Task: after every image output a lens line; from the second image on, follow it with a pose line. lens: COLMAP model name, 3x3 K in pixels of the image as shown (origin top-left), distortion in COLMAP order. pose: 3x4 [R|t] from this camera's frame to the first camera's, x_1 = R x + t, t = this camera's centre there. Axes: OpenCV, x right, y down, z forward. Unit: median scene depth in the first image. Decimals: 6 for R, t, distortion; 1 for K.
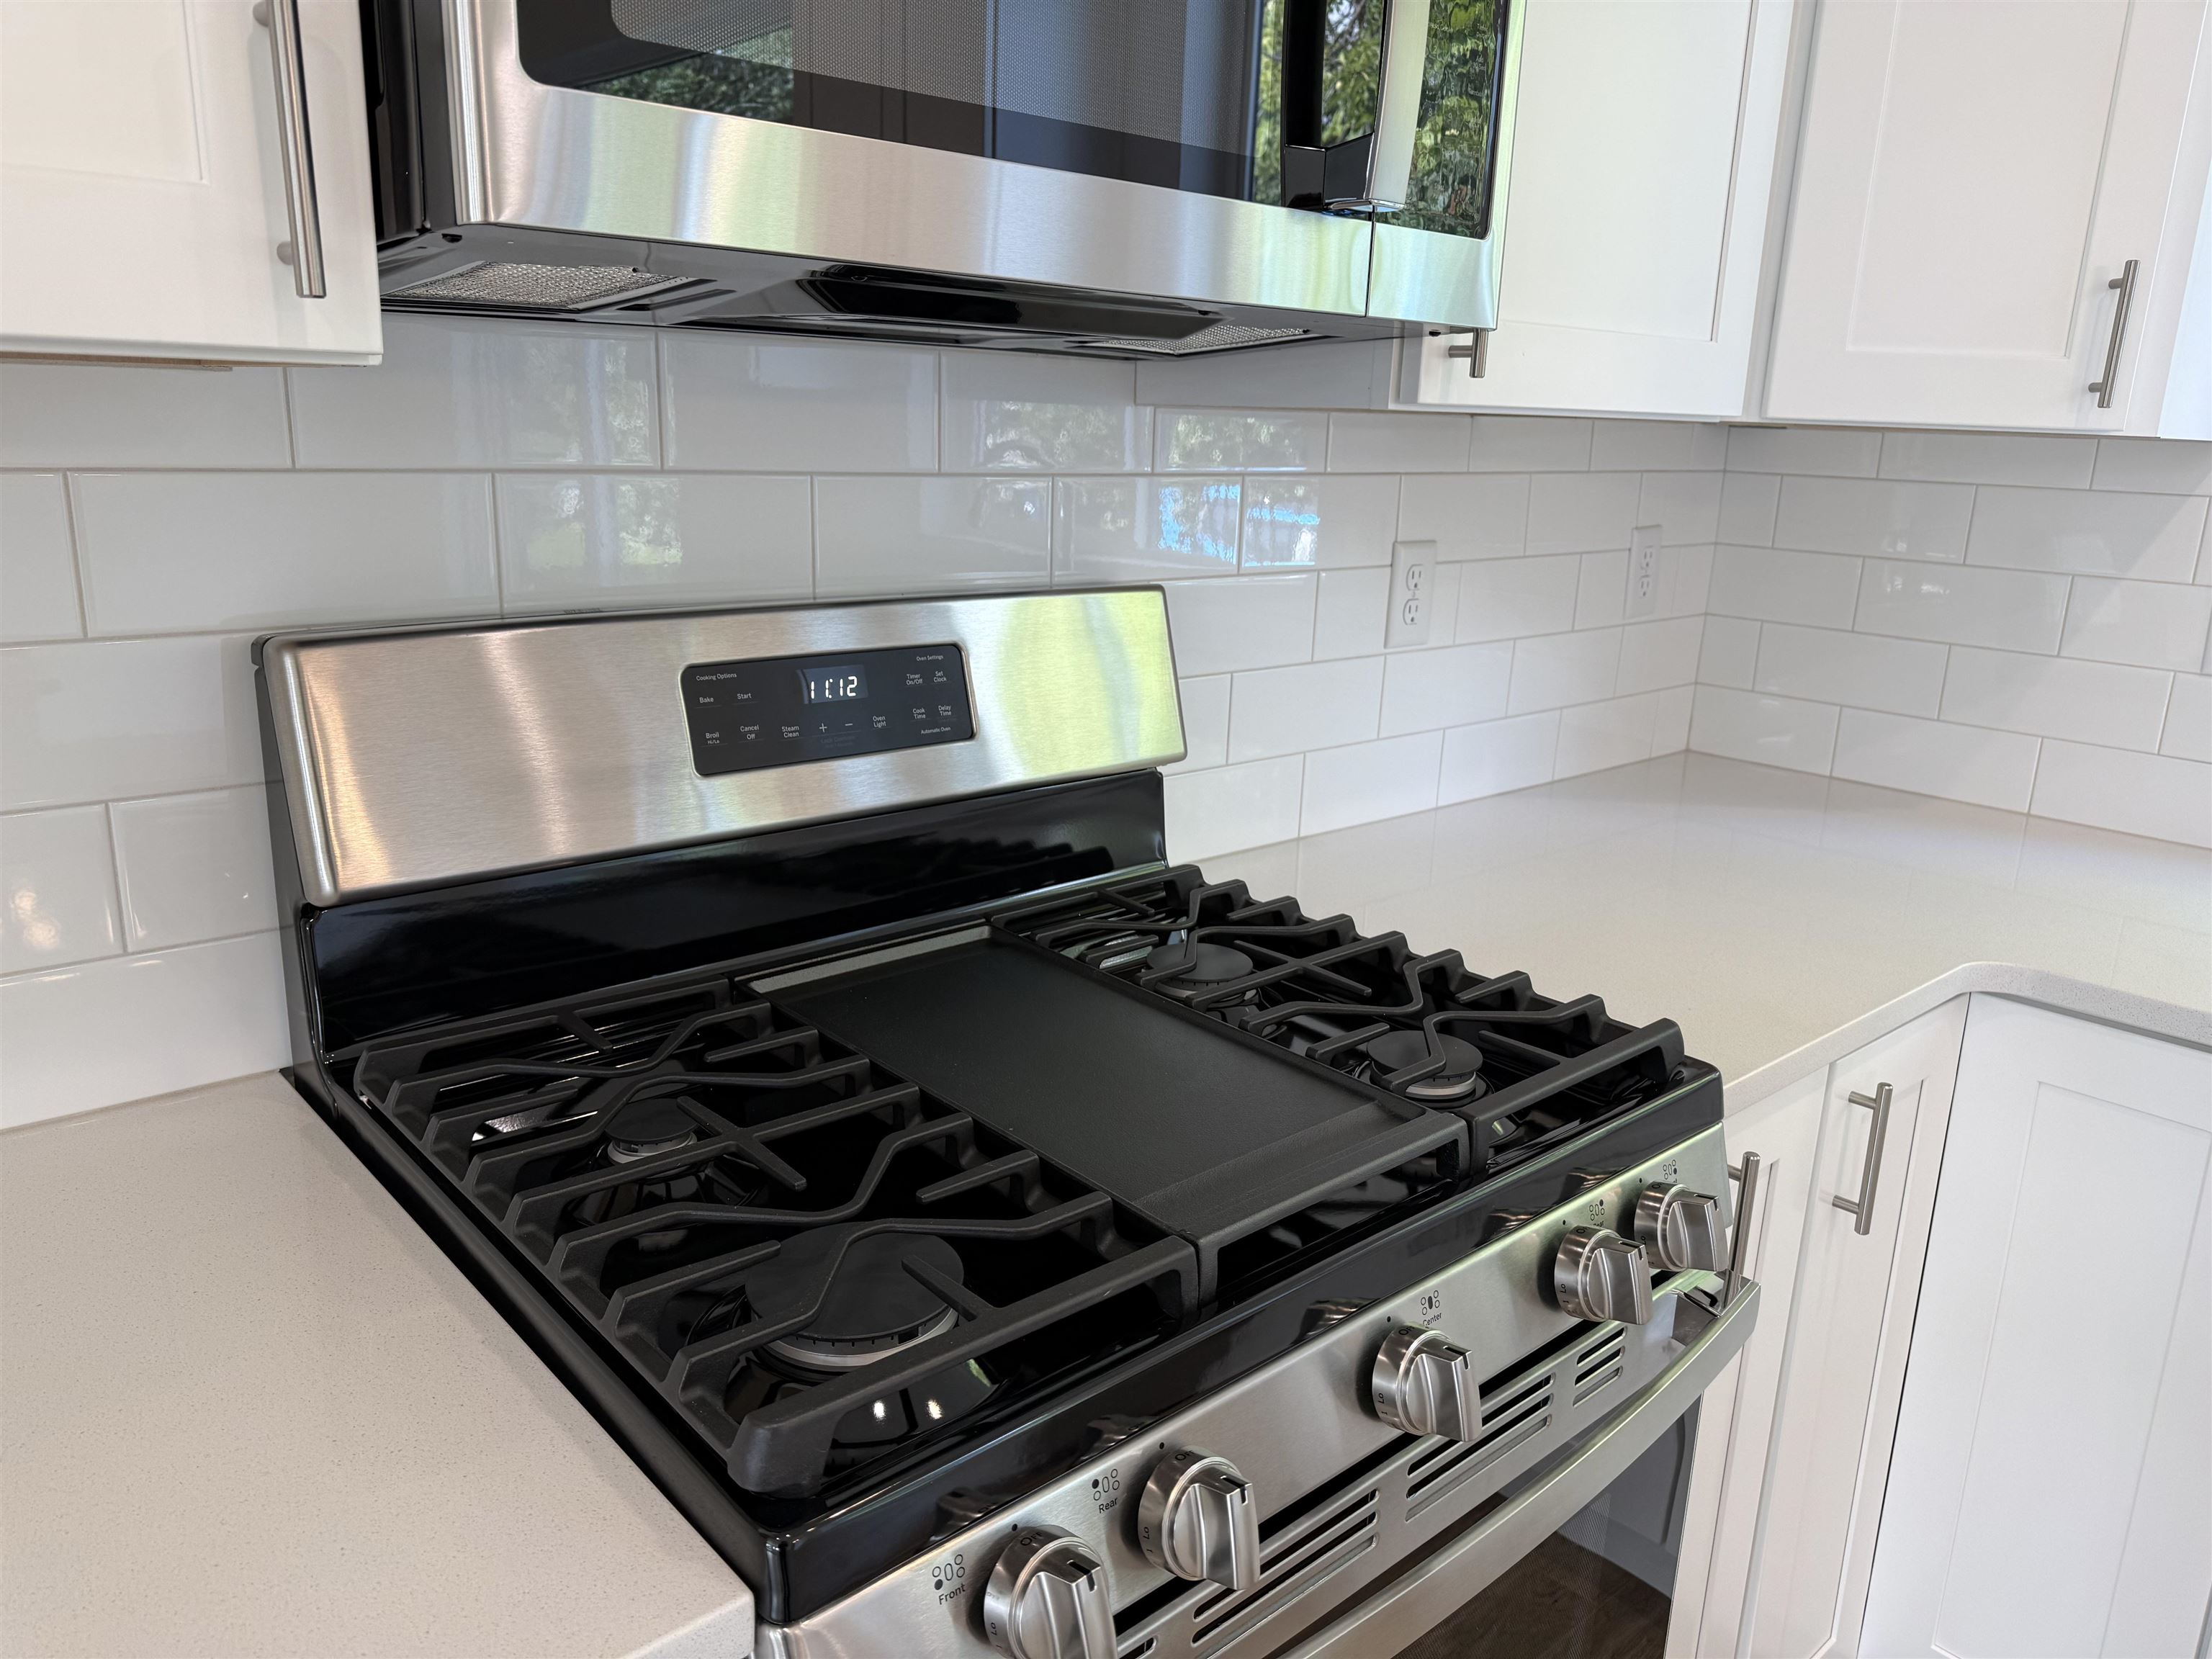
lens RADIAL K [[1559.7, 0, 1106.3], [0, 1559.7, 835.7], [0, 0, 1]] dist [0.002926, -0.012783]
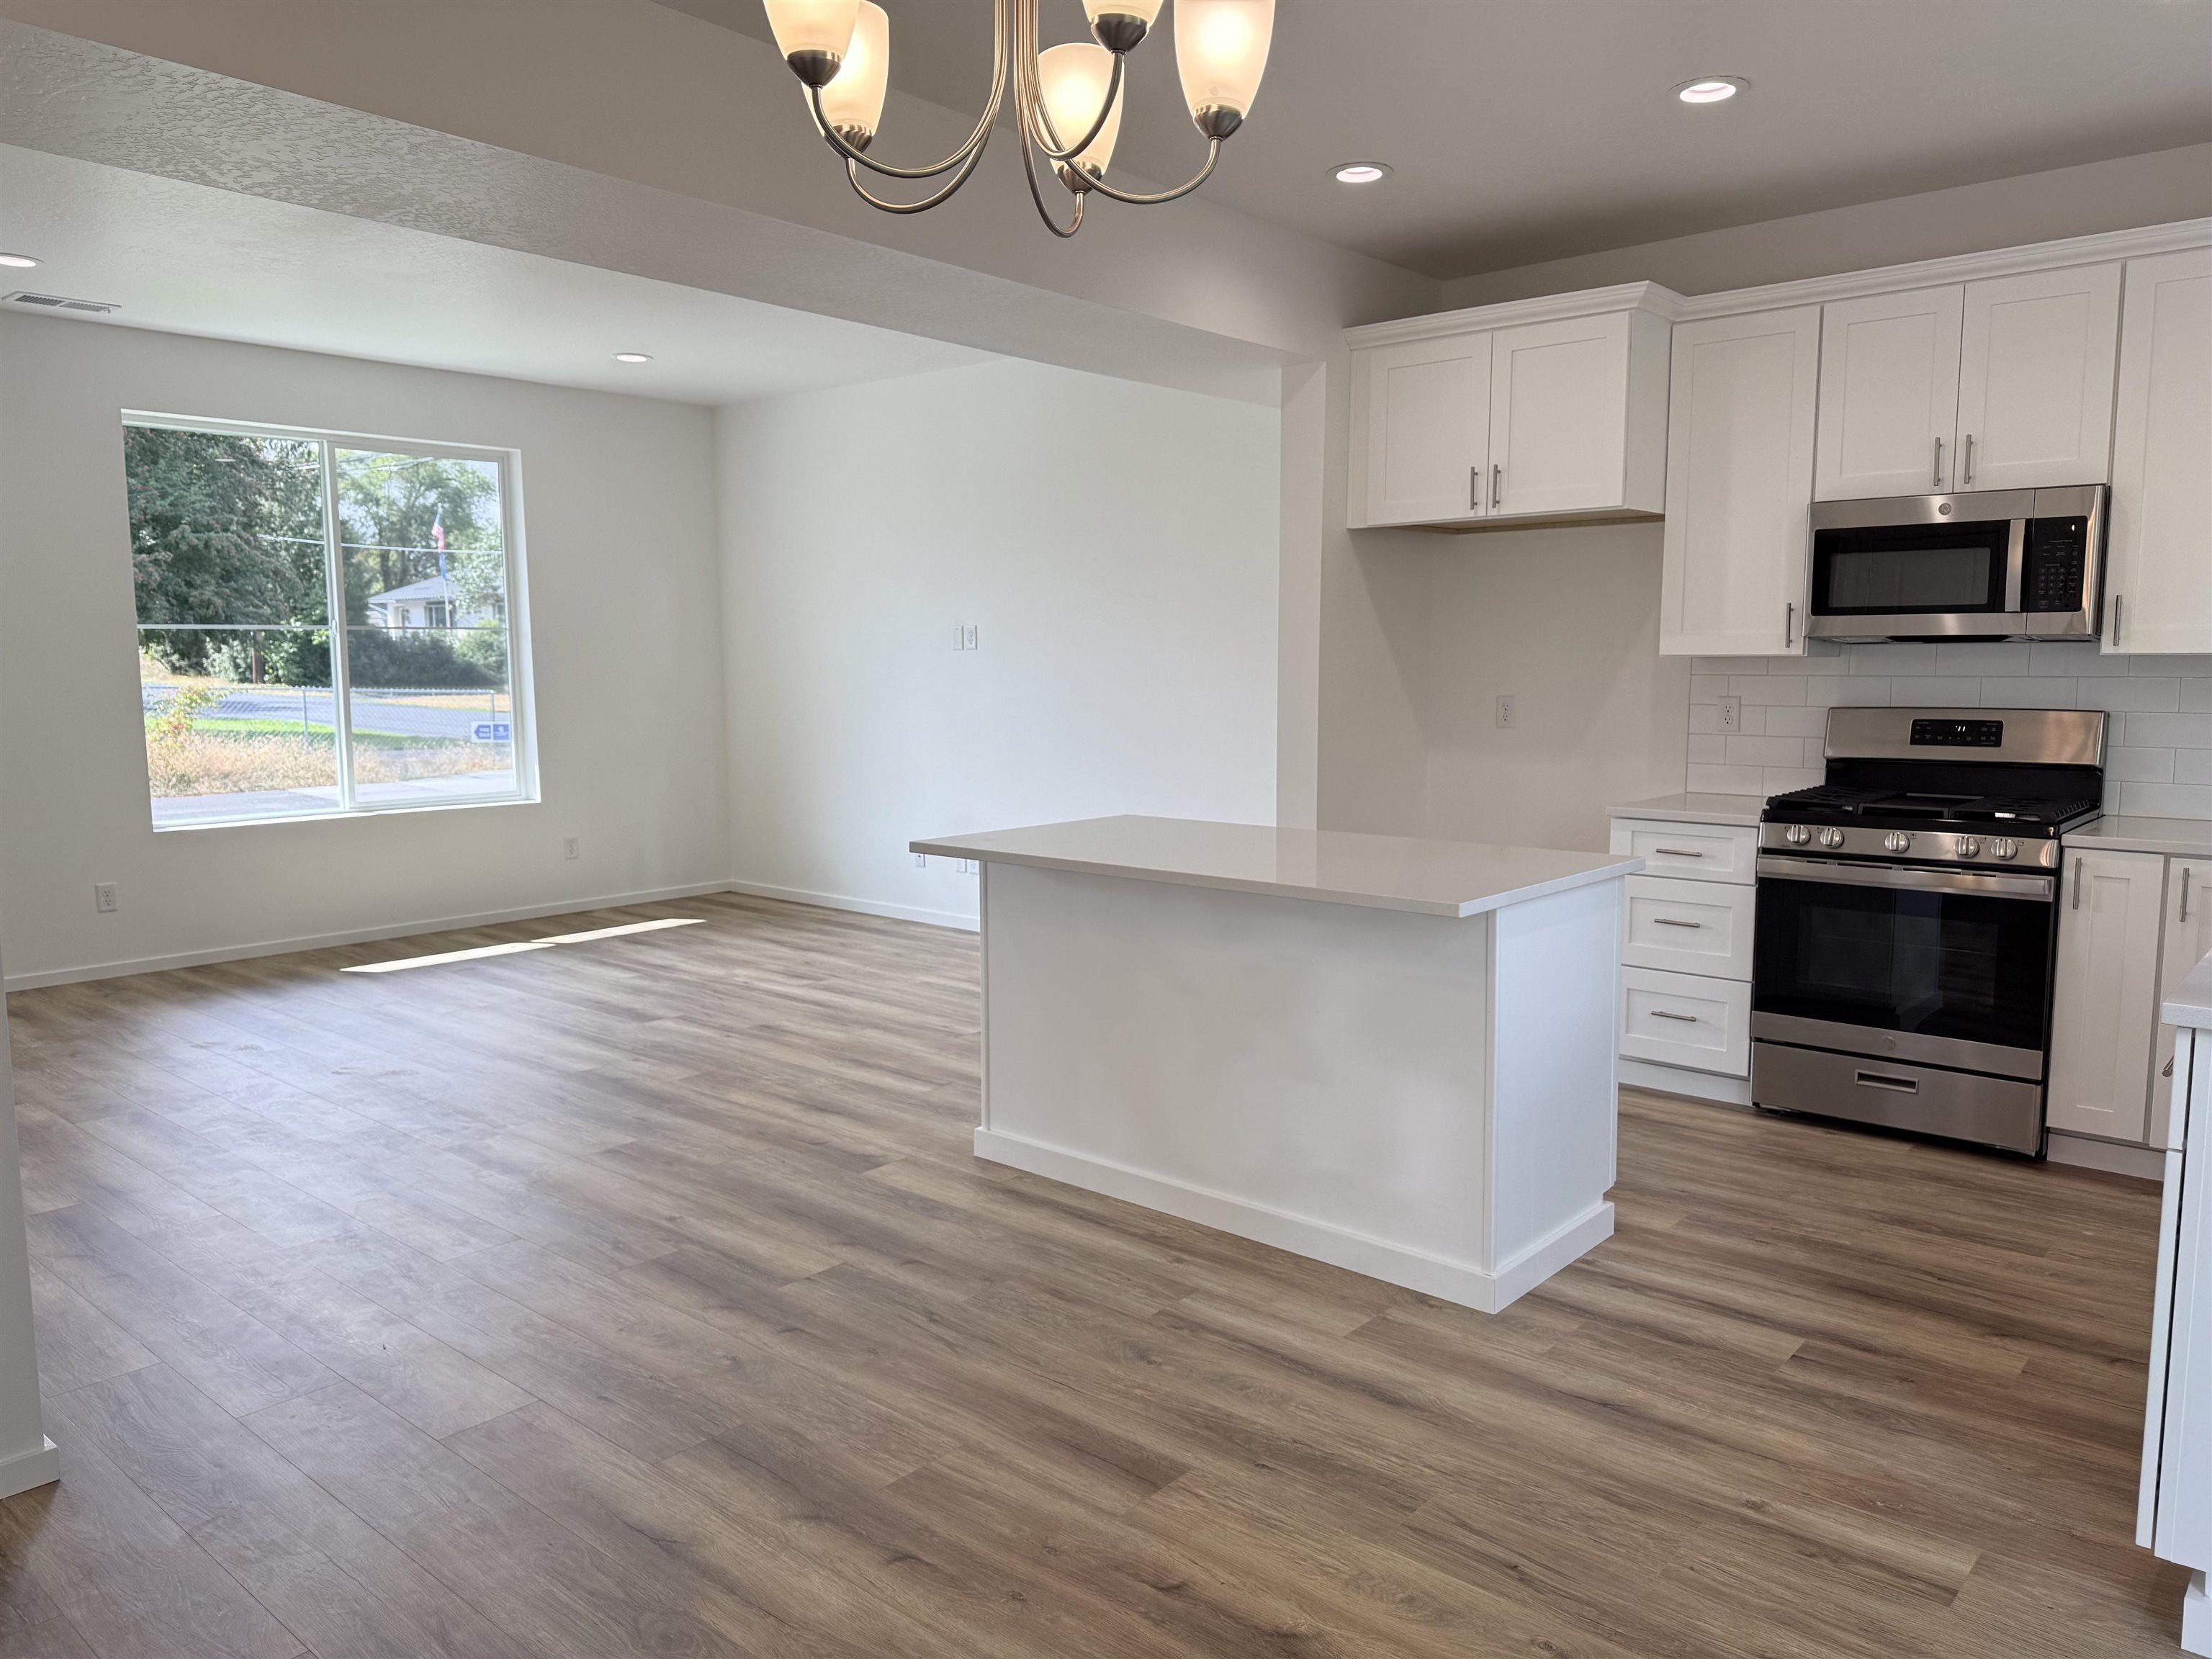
lens RADIAL K [[1556.7, 0, 1105.5], [0, 1556.7, 818.8], [0, 0, 1]] dist [0.062865, -0.100256]
pose [[0.127233, 0.077146, -0.988868, 3.473869], [-0.242416, 0.969155, 0.044418, 0.467279], [0.961793, 0.234066, 0.142009, -1.569271]]
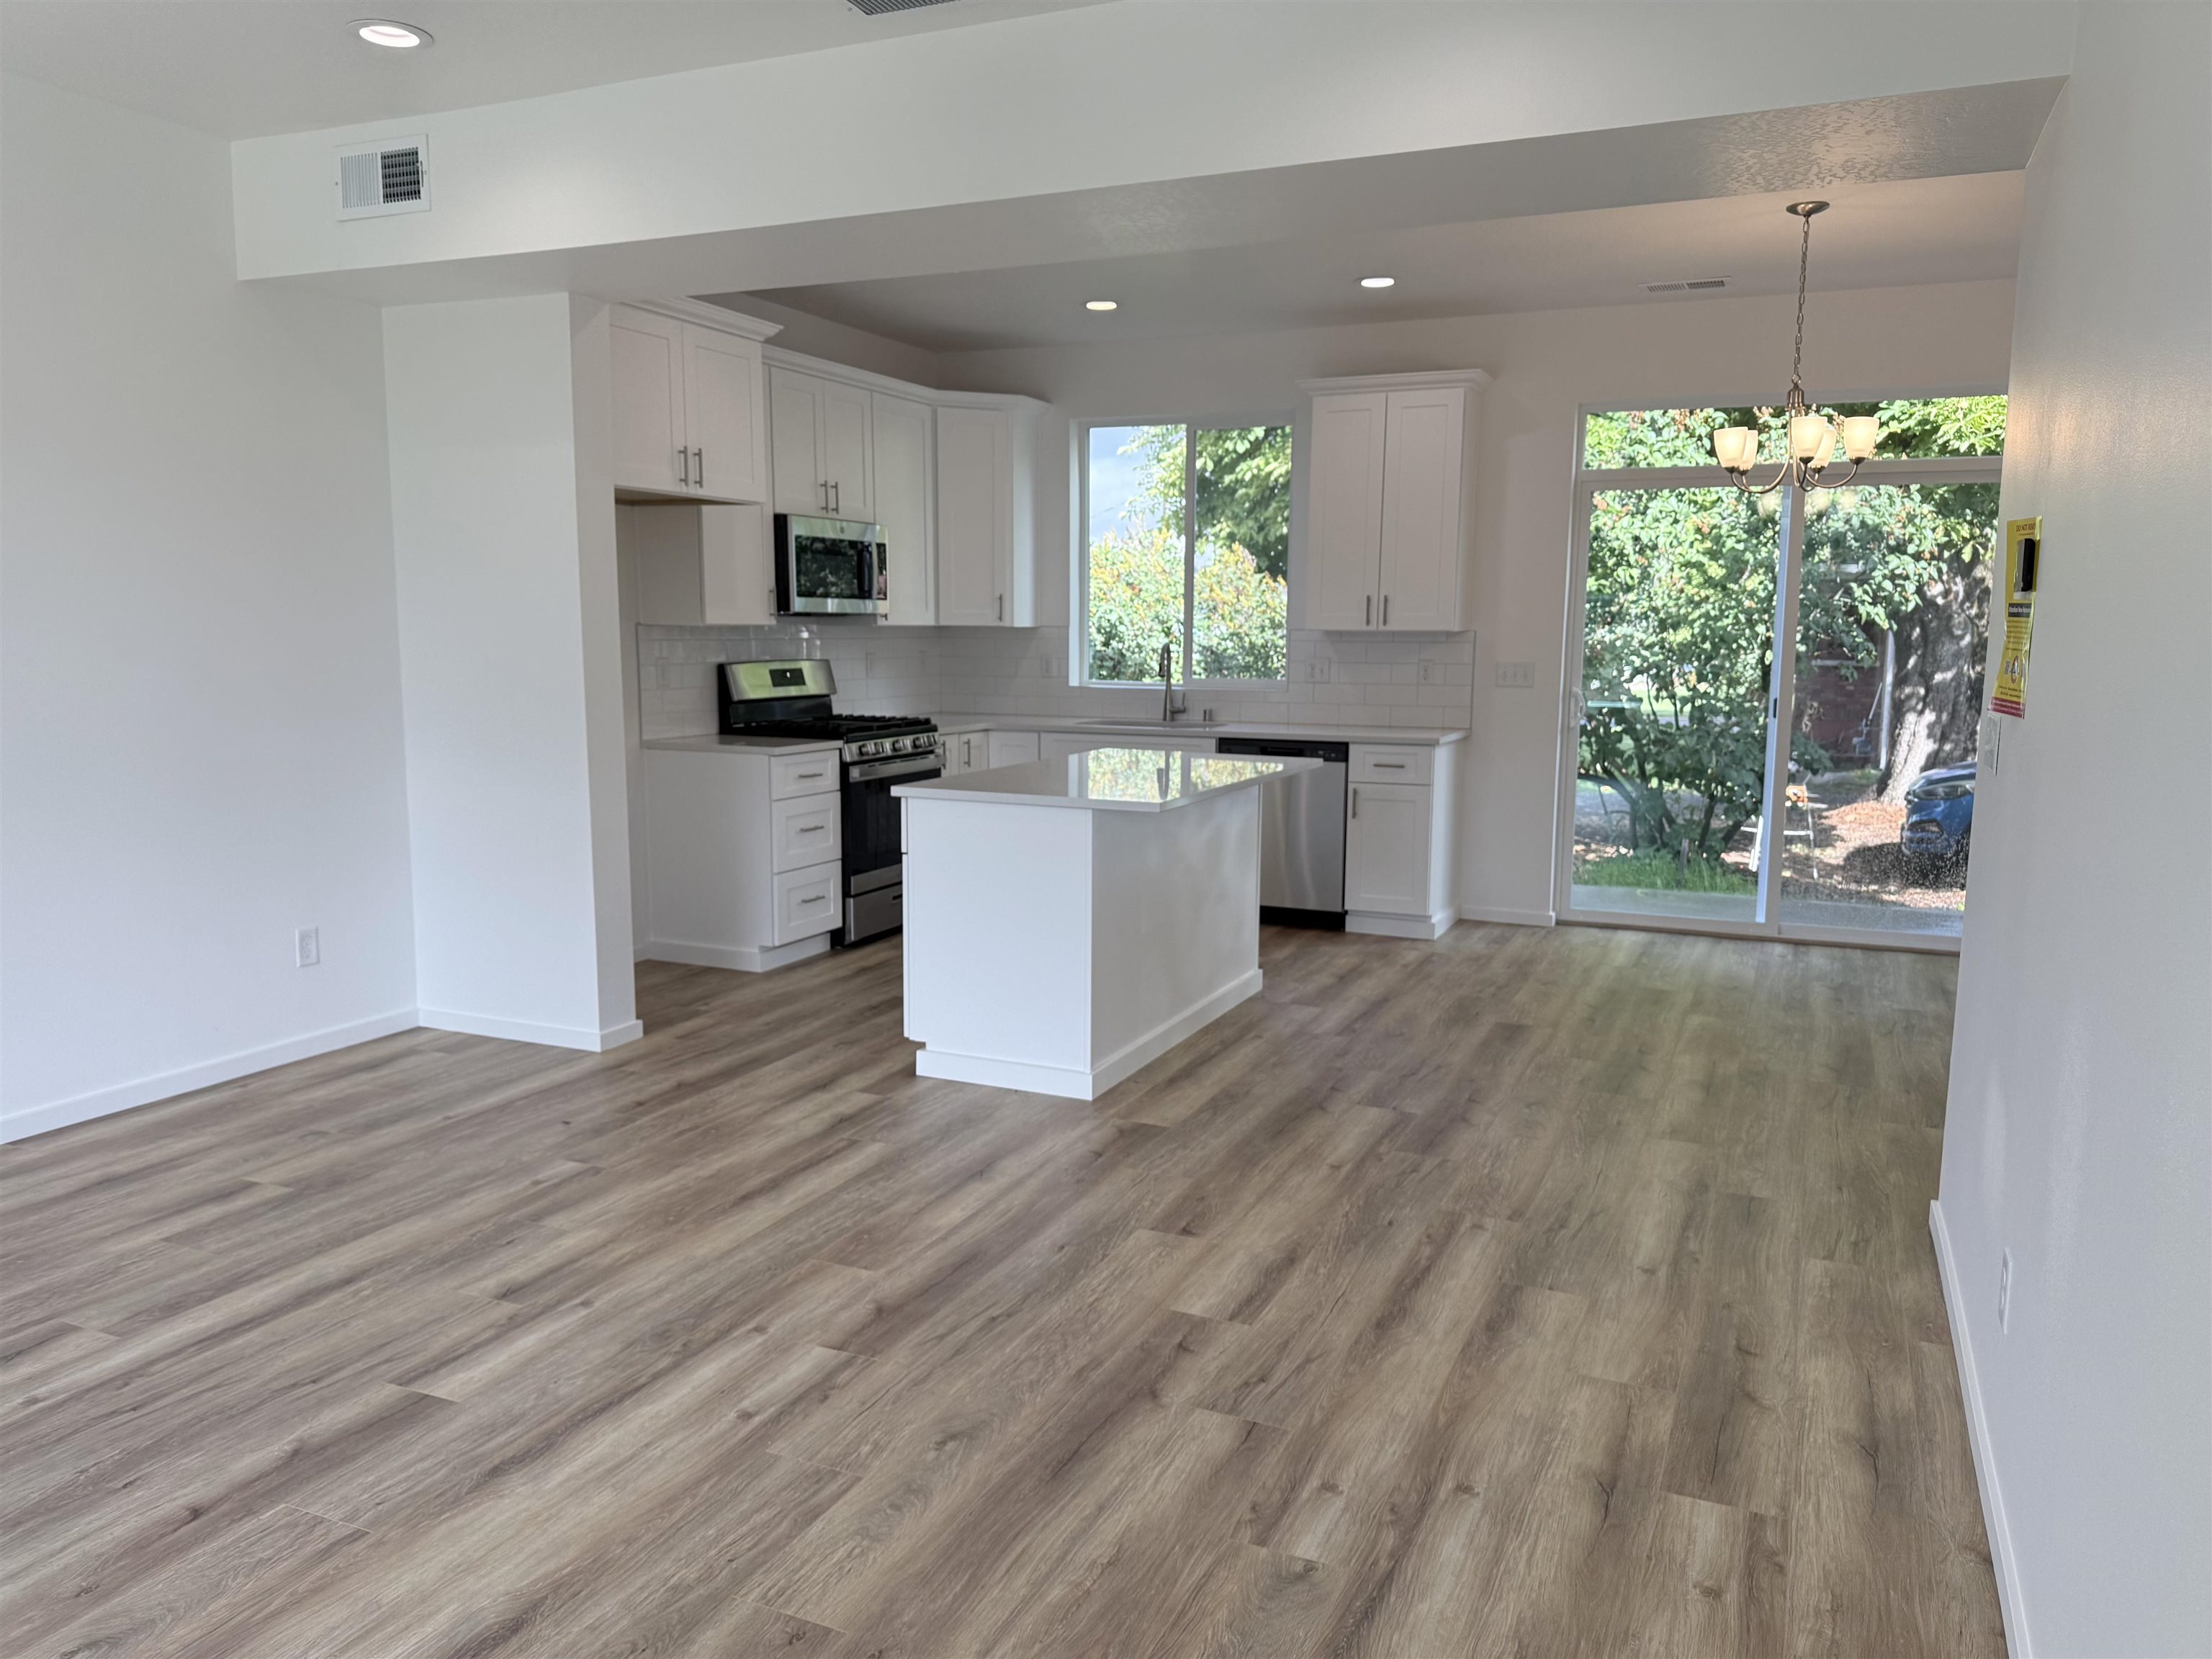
lens RADIAL K [[1570.9, 0, 1113.9], [0, 1570.9, 842.4], [0, 0, 1]] dist [0.121394, -0.206595]
pose [[0.909948, -0.078639, 0.407199, -1.506906], [0.120773, 0.989549, -0.078782, 1.133095], [-0.396748, 0.120866, 0.909935, -4.767634]]
